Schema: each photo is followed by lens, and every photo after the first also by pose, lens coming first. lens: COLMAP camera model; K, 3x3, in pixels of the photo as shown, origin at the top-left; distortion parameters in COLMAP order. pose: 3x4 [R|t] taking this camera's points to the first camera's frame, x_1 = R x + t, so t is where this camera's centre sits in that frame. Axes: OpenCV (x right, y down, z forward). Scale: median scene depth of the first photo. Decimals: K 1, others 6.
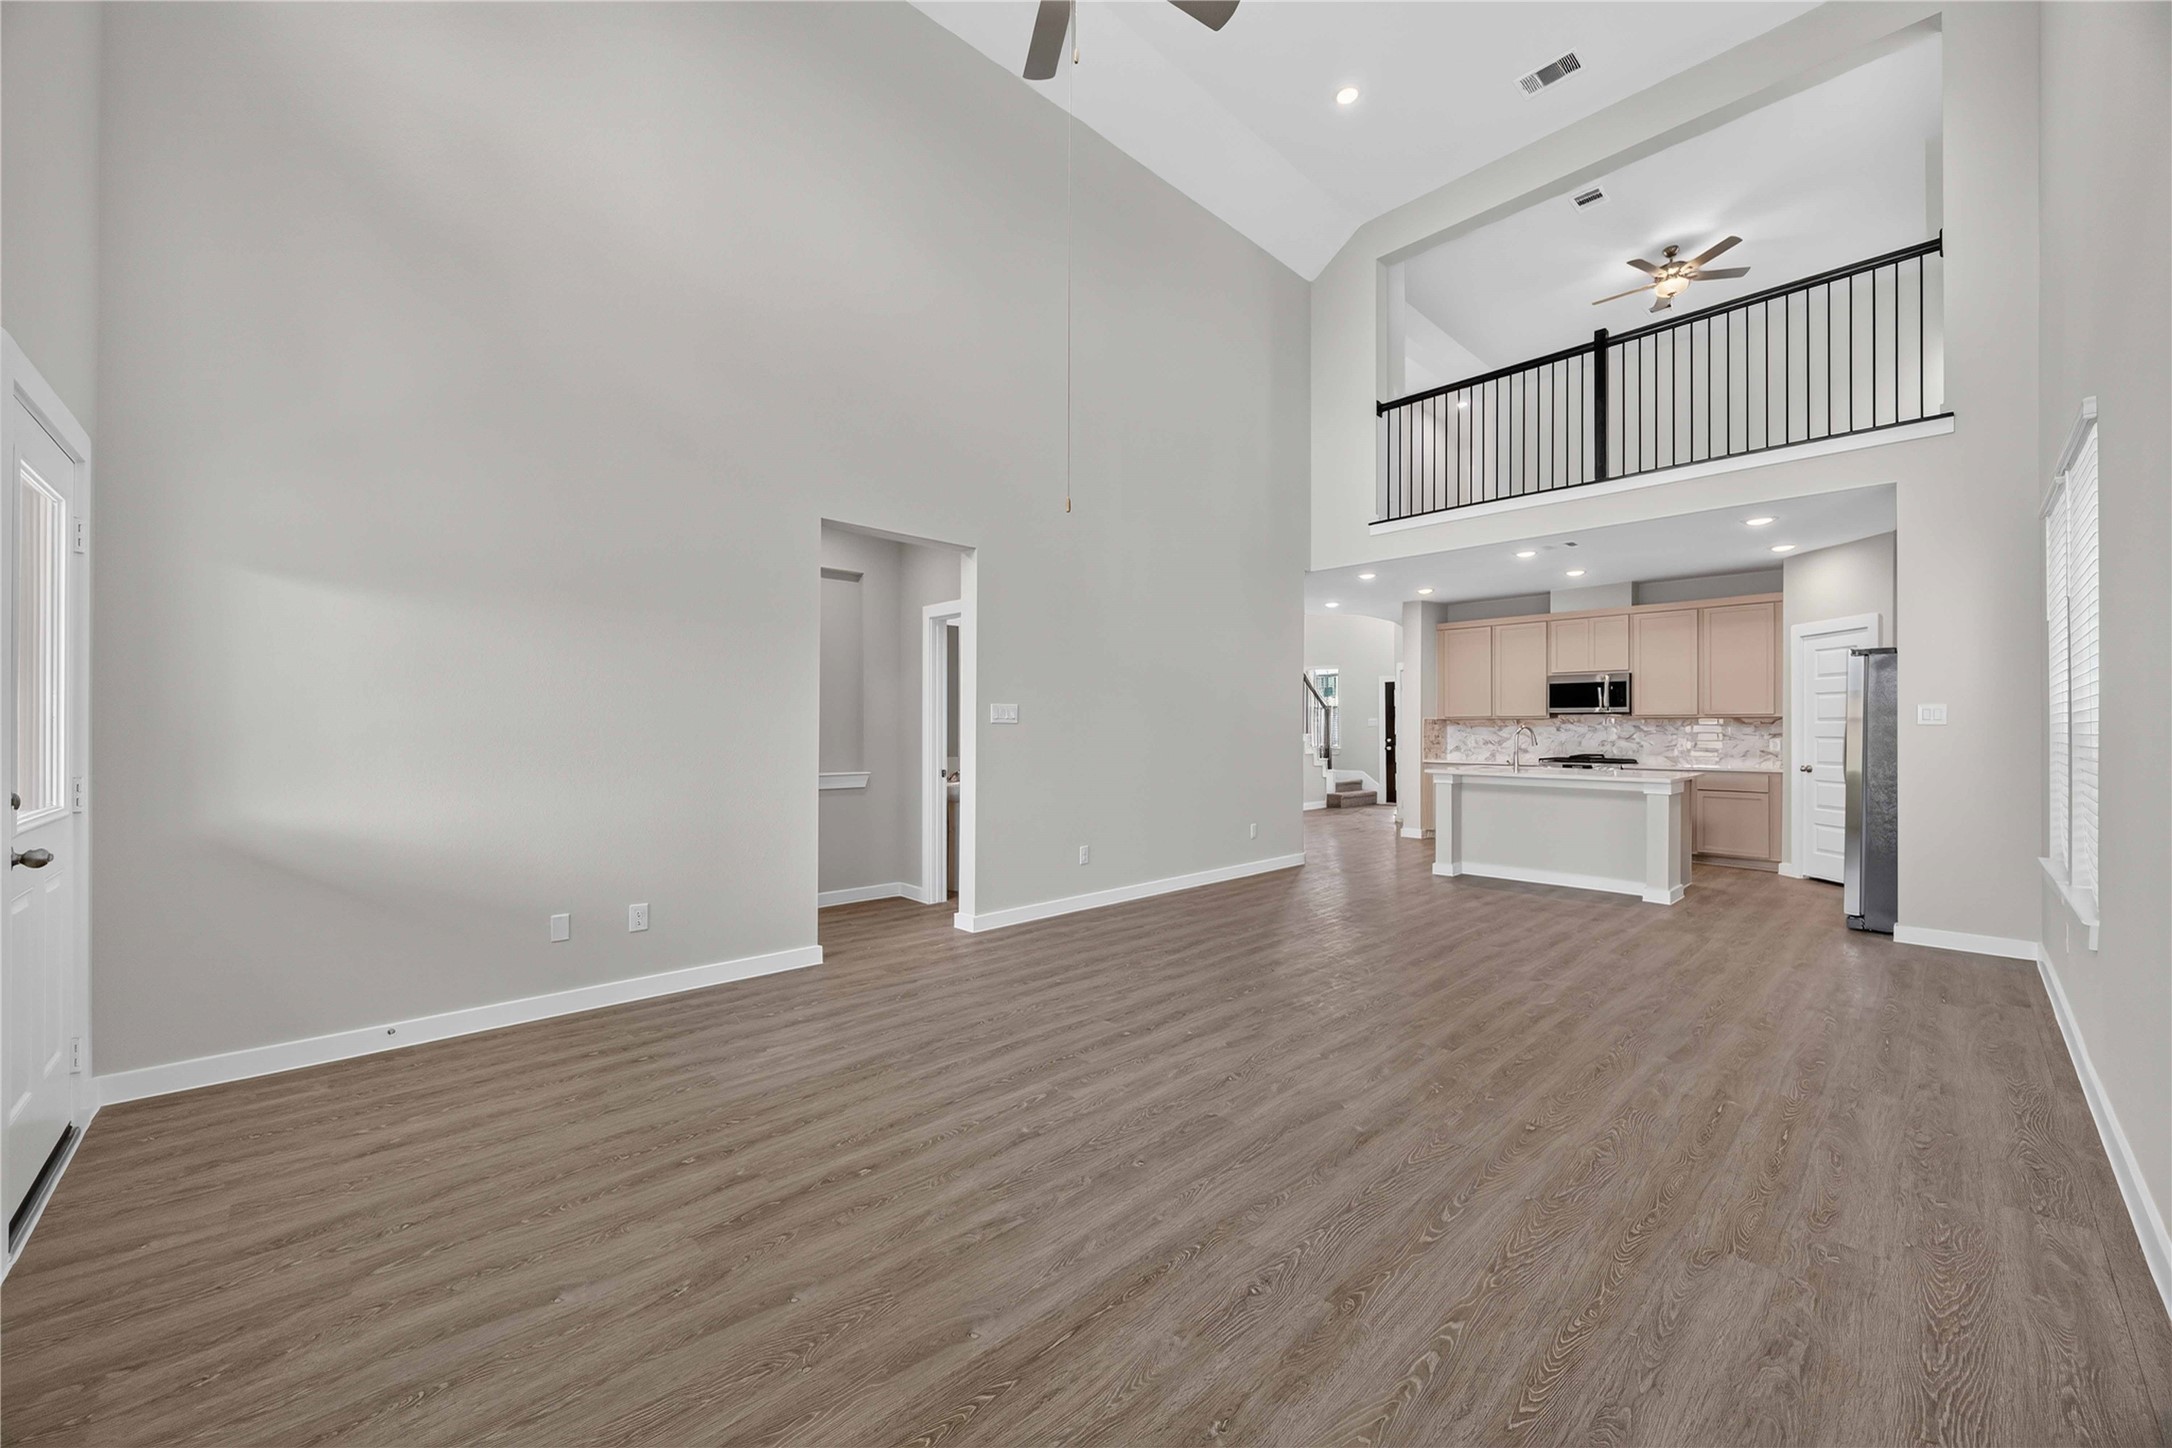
lens RADIAL K [[820.3, 0, 1081.4], [0, 820.3, 725.7], [0, 0, 1]] dist [-0.003368, -0.000147]
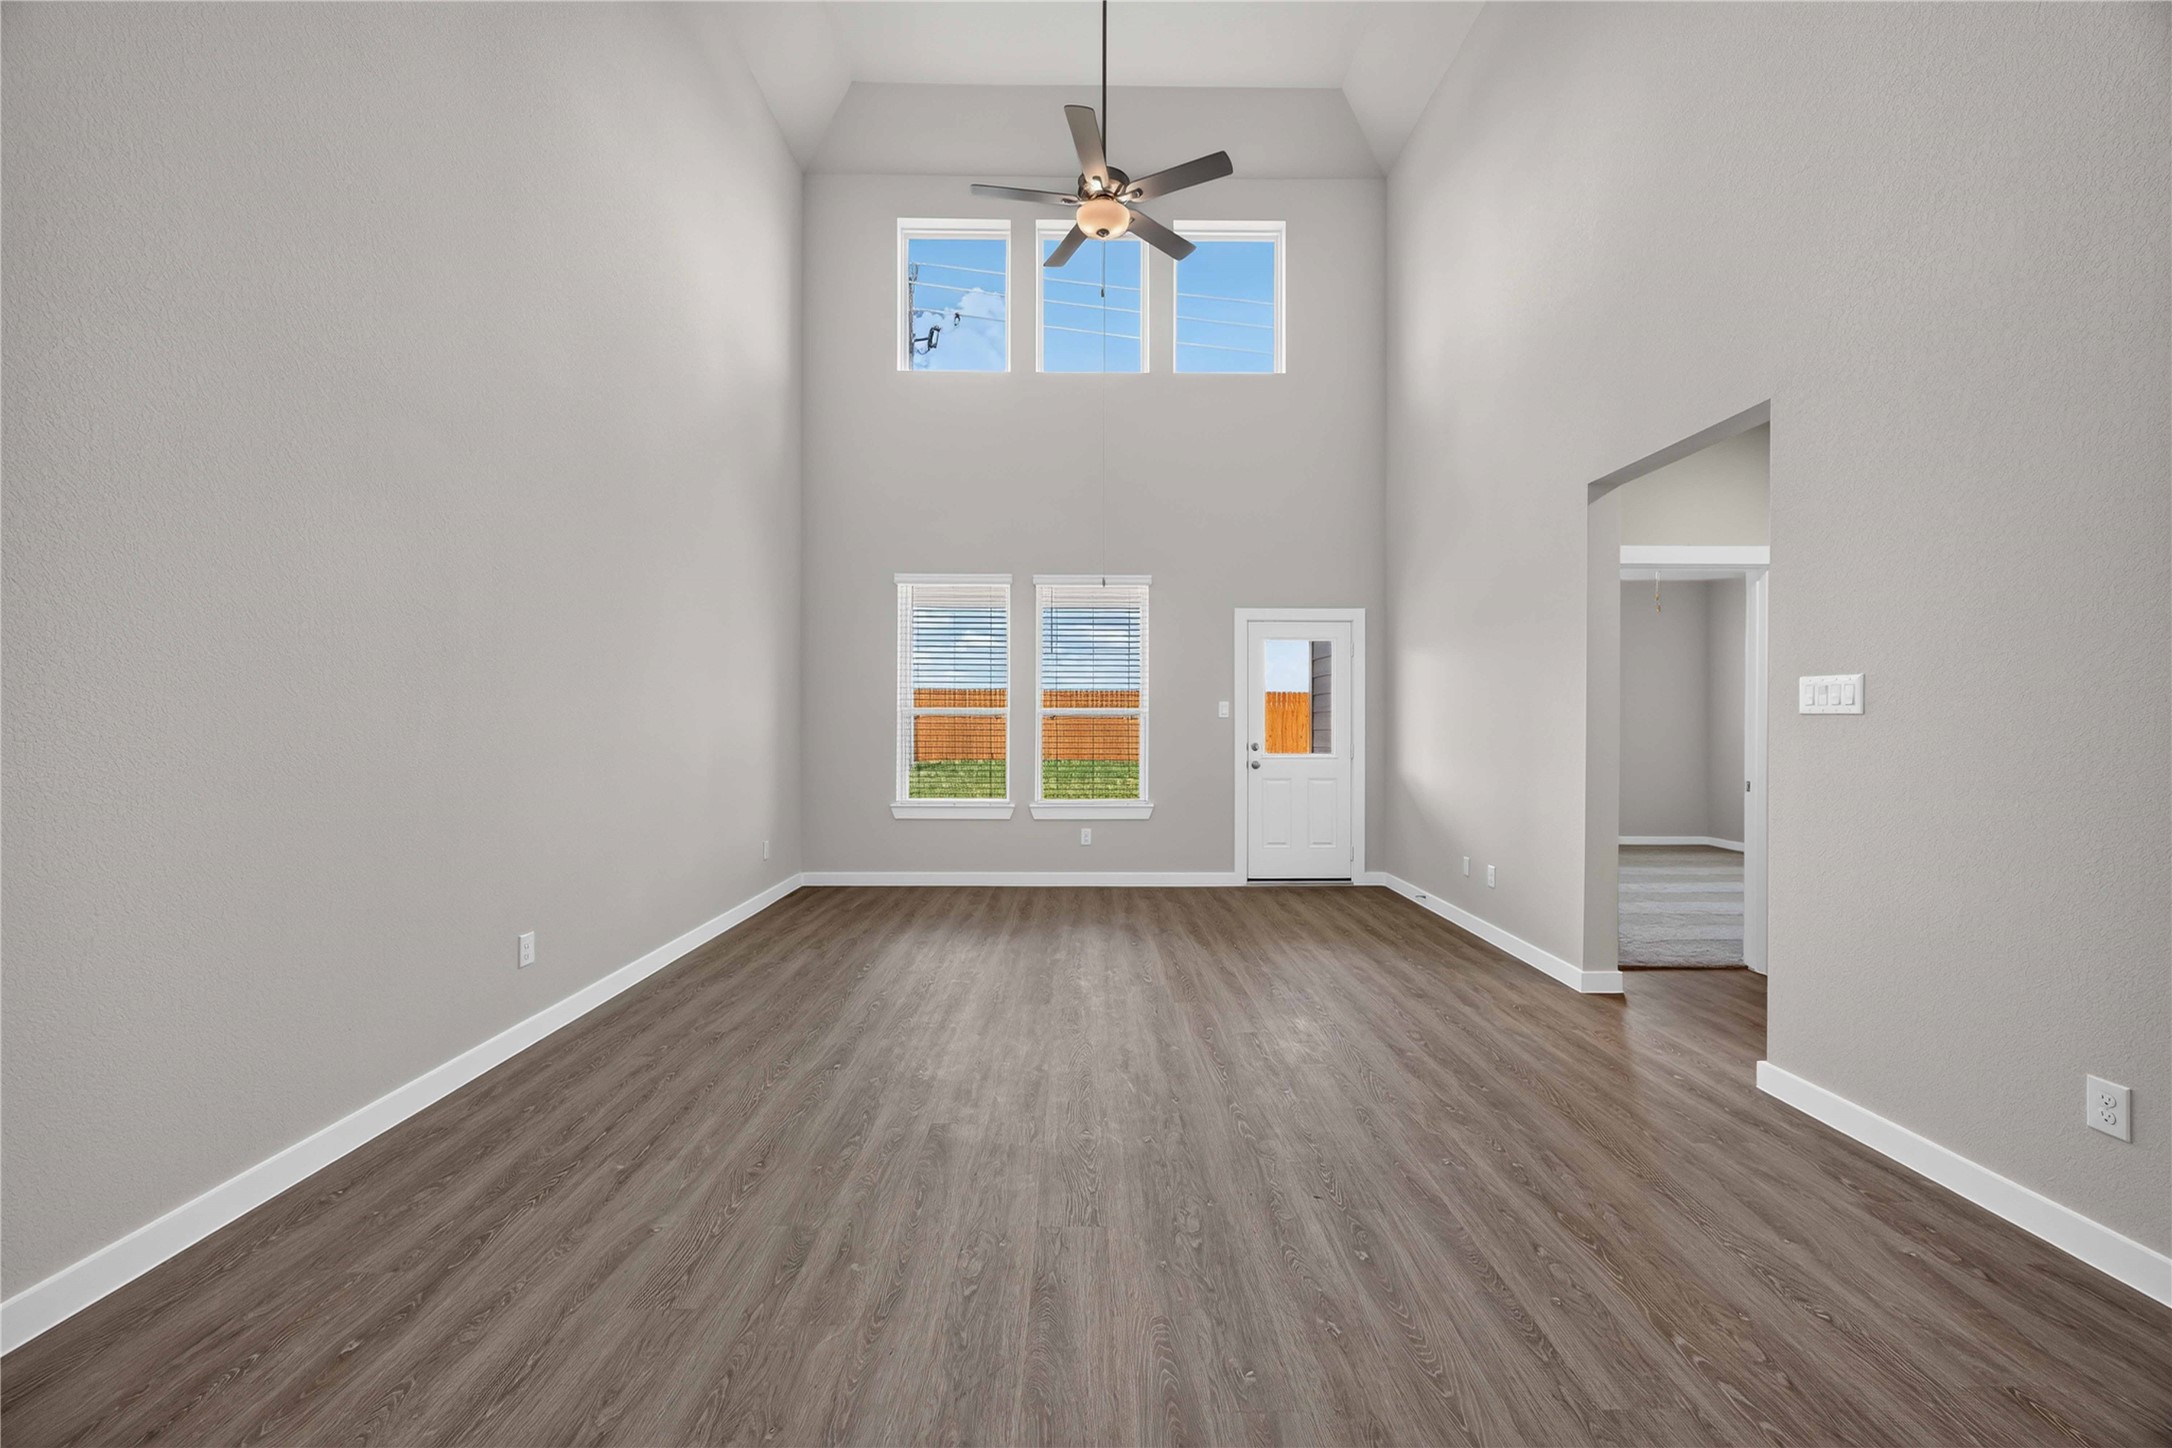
lens RADIAL K [[823.4, 0, 1090.8], [0, 823.4, 724.8], [0, 0, 1]] dist [-0.006504, -0.000087]
pose [[-0.677057, -0.004287, -0.735918, 0.719202], [-0.001189, 0.999988, -0.004732, 0.008574], [0.735929, -0.002329, -0.677054, 1.268203]]
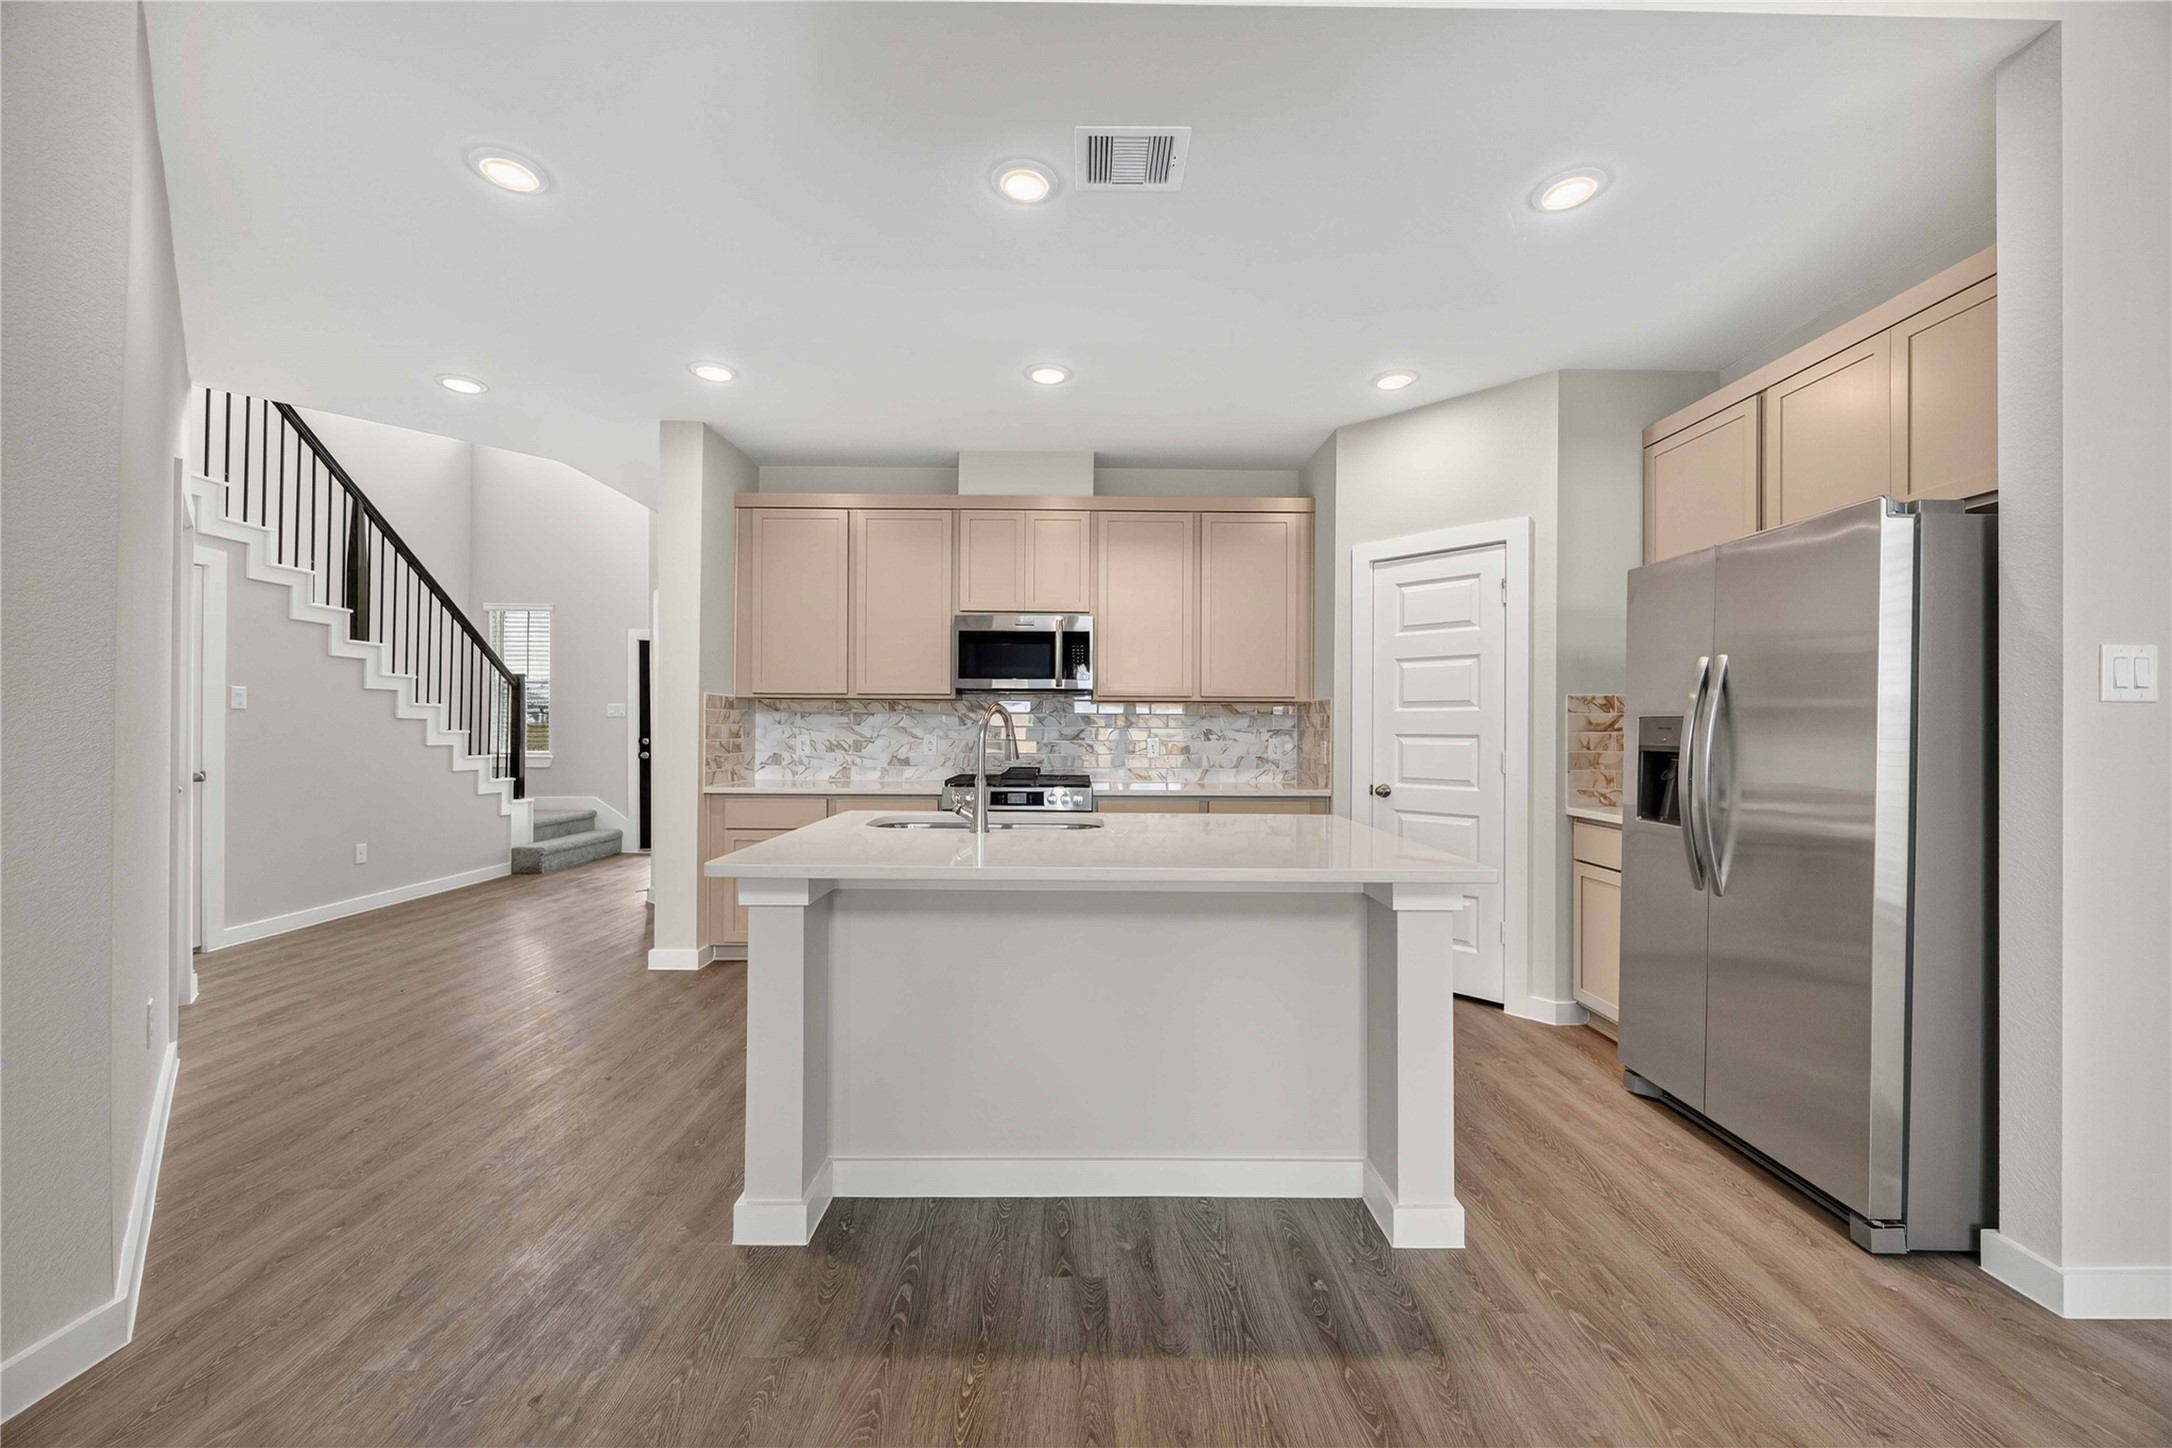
lens RADIAL K [[820.3, 0, 1081.4], [0, 820.3, 725.7], [0, 0, 1]] dist [-0.003368, -0.000147]
pose [[0.679595, 0.007222, 0.733552, 0.525987], [-0.009137, 0.999957, -0.001380, 0.016101], [-0.733530, -0.005764, 0.679632, 1.254494]]
